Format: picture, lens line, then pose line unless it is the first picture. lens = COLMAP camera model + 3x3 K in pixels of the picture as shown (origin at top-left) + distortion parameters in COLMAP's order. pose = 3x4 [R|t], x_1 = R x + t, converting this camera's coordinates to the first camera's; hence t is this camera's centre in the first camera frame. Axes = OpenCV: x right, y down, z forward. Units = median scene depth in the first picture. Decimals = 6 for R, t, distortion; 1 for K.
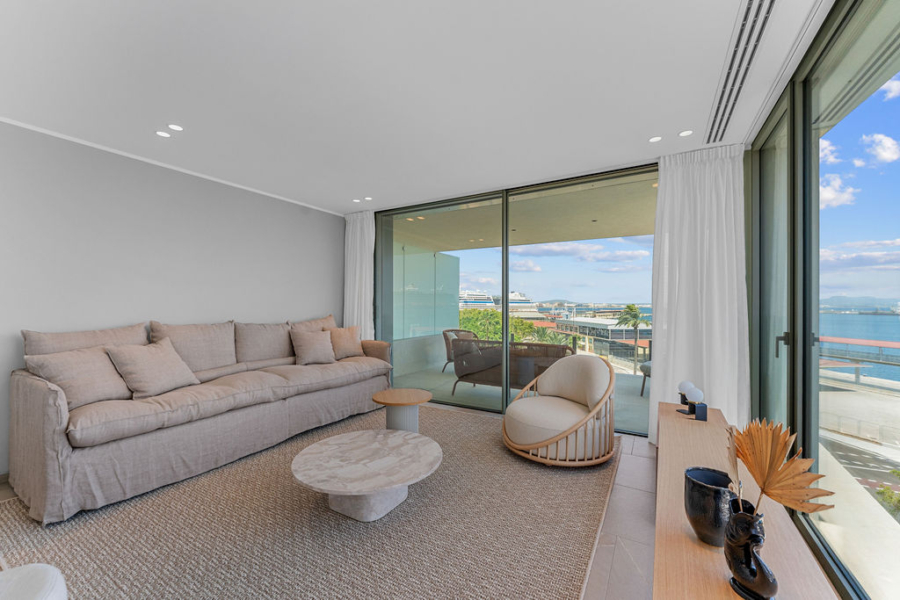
lens RADIAL K [[358.5, 0, 449.6], [0, 358.5, 304.5], [0, 0, 1]] dist [-0.000781, -0.000014]
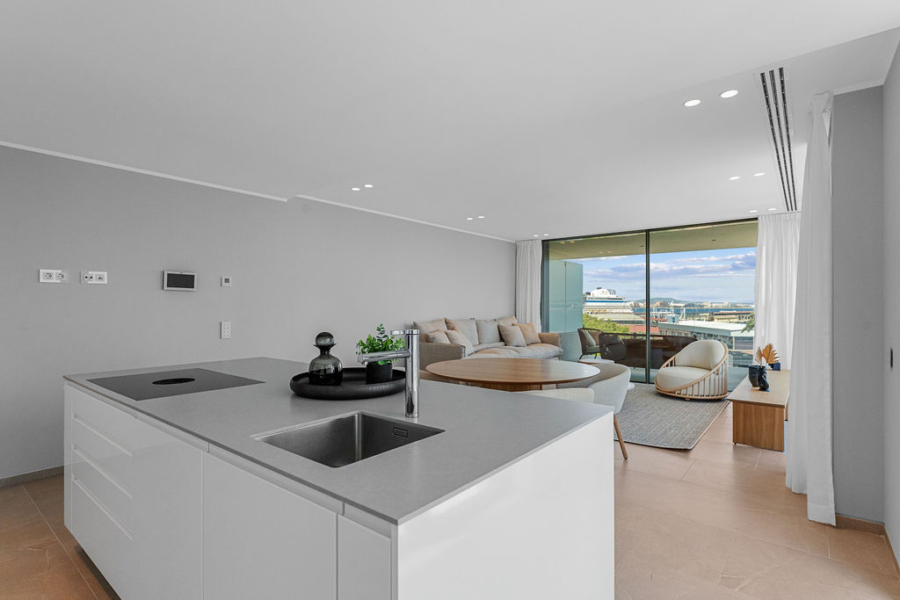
lens RADIAL K [[443.5, 0, 450.0], [0, 443.5, 300.0], [0, 0, 1]] dist [0.000902, 0.000006]
pose [[0.988968, -0.001569, -0.148122, -0.371459], [0.000250, 0.999960, -0.008926, -0.016648], [0.148130, 0.008791, 0.988929, -0.895509]]
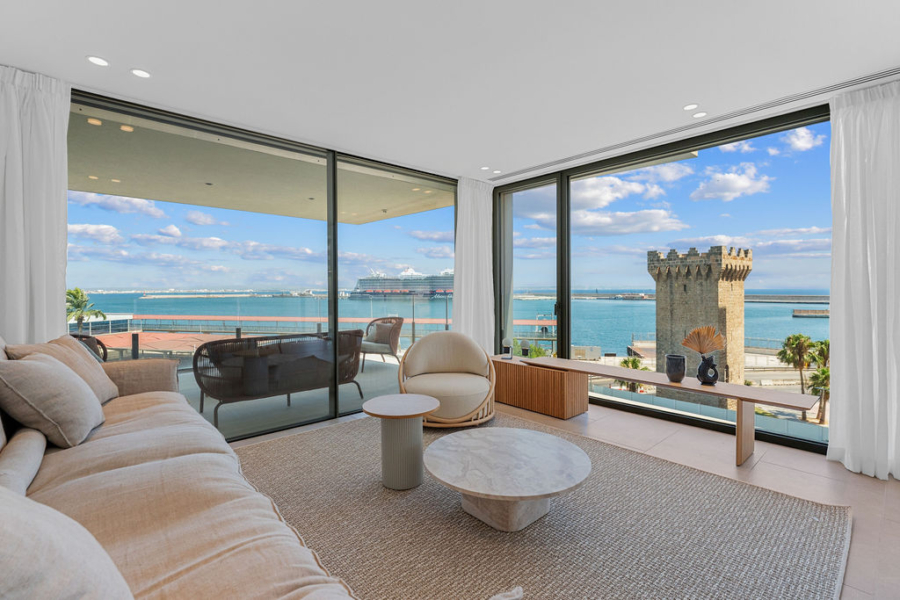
lens RADIAL K [[405.7, 0, 448.9], [0, 405.7, 291.1], [0, 0, 1]] dist [0.000465, 0.000335]
pose [[0.307219, -0.005864, 0.951621, -0.674175], [0.002245, 0.999983, 0.005438, 0.003185], [-0.951636, 0.000465, 0.307226, 0.455376]]
